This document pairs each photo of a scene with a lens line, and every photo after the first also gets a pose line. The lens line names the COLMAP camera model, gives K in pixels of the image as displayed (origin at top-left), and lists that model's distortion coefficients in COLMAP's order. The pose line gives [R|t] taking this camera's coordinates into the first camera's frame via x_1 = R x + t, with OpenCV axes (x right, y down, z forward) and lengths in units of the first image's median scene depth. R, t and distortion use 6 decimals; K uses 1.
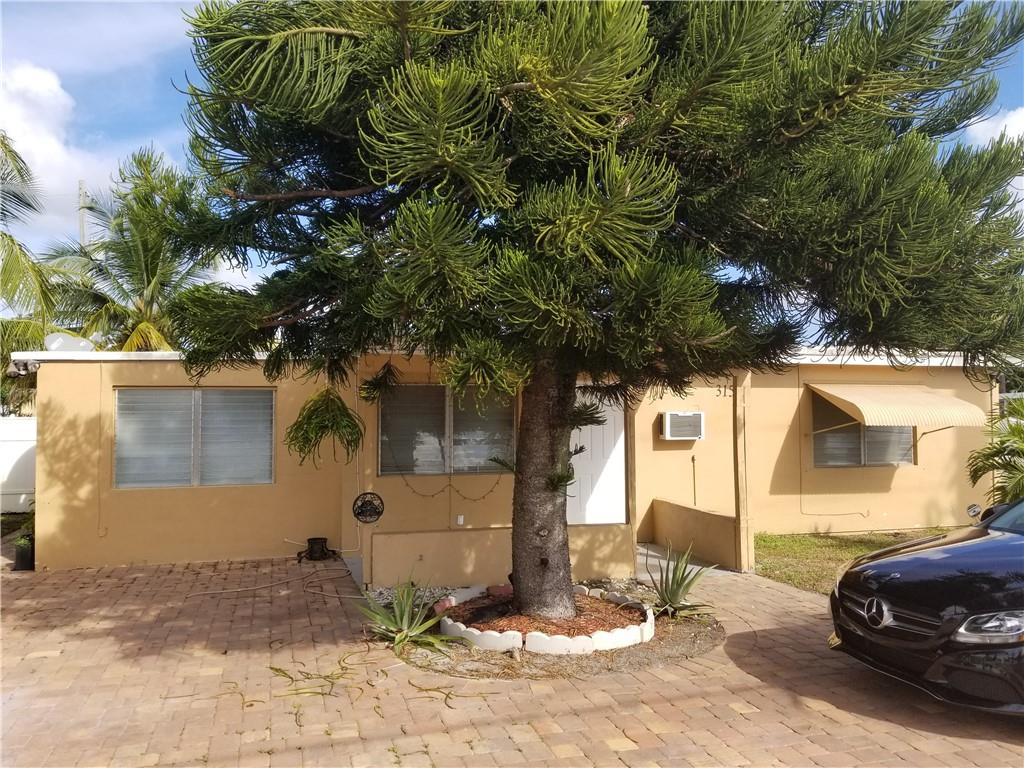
lens RADIAL K [[806.6, 0, 499.2], [0, 806.6, 370.4], [0, 0, 1]] dist [0.020078, -0.031923]
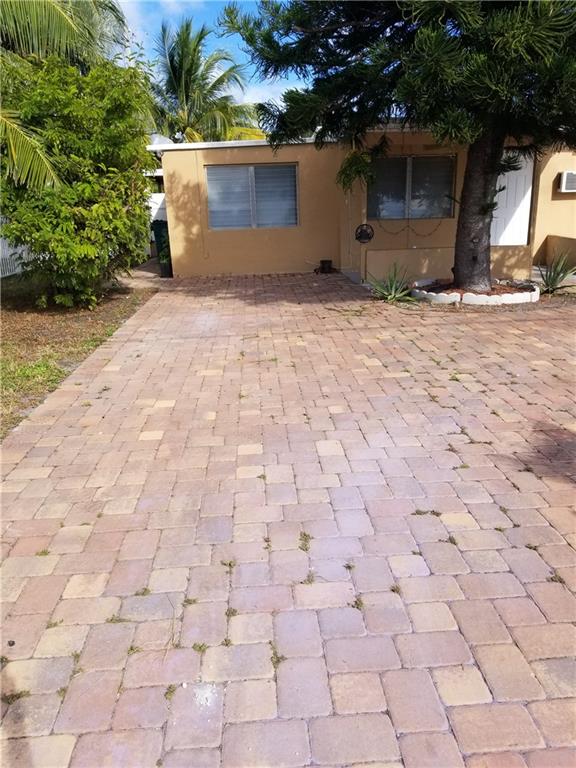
lens RADIAL K [[604.9, 0, 289.7], [0, 604.9, 387.5], [0, 0, 1]] dist [0.020078, -0.031923]
pose [[0.977965, 0.038797, -0.205134, -0.052390], [0.034436, 0.939145, 0.341790, 0.042152], [0.205911, -0.341322, 0.917115, -0.340934]]
